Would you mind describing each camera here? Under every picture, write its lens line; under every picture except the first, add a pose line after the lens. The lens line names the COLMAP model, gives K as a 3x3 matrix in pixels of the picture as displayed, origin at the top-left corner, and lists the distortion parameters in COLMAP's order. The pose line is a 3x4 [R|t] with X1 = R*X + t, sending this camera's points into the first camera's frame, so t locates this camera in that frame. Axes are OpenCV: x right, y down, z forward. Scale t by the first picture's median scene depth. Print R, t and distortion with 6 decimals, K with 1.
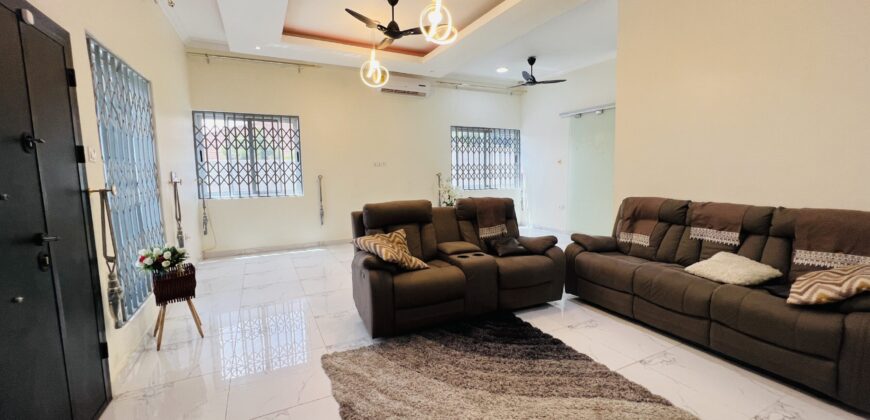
lens RADIAL K [[352.2, 0, 431.3], [0, 352.2, 207.7], [0, 0, 1]] dist [-0.002929, 0.001261]
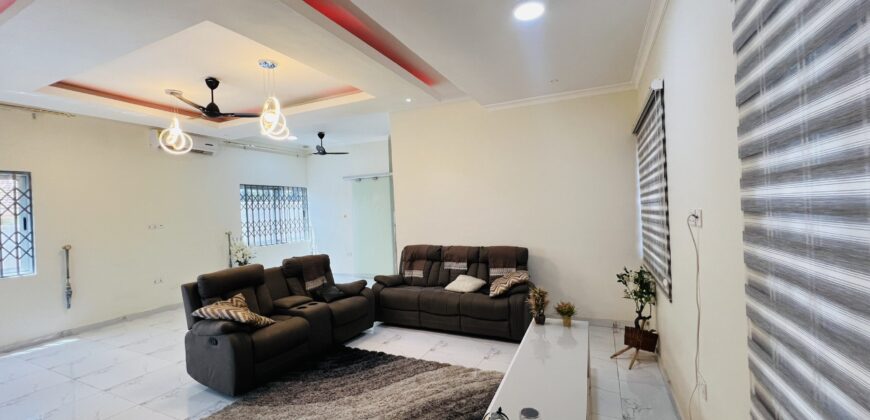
lens RADIAL K [[352.2, 0, 438.3], [0, 352.2, 207.7], [0, 0, 1]] dist [-0.002929, 0.001261]
pose [[0.784746, -0.018302, 0.619548, -0.281977], [0.094549, 0.991401, -0.090473, -0.048435], [-0.612564, 0.129576, 0.779728, -0.282197]]
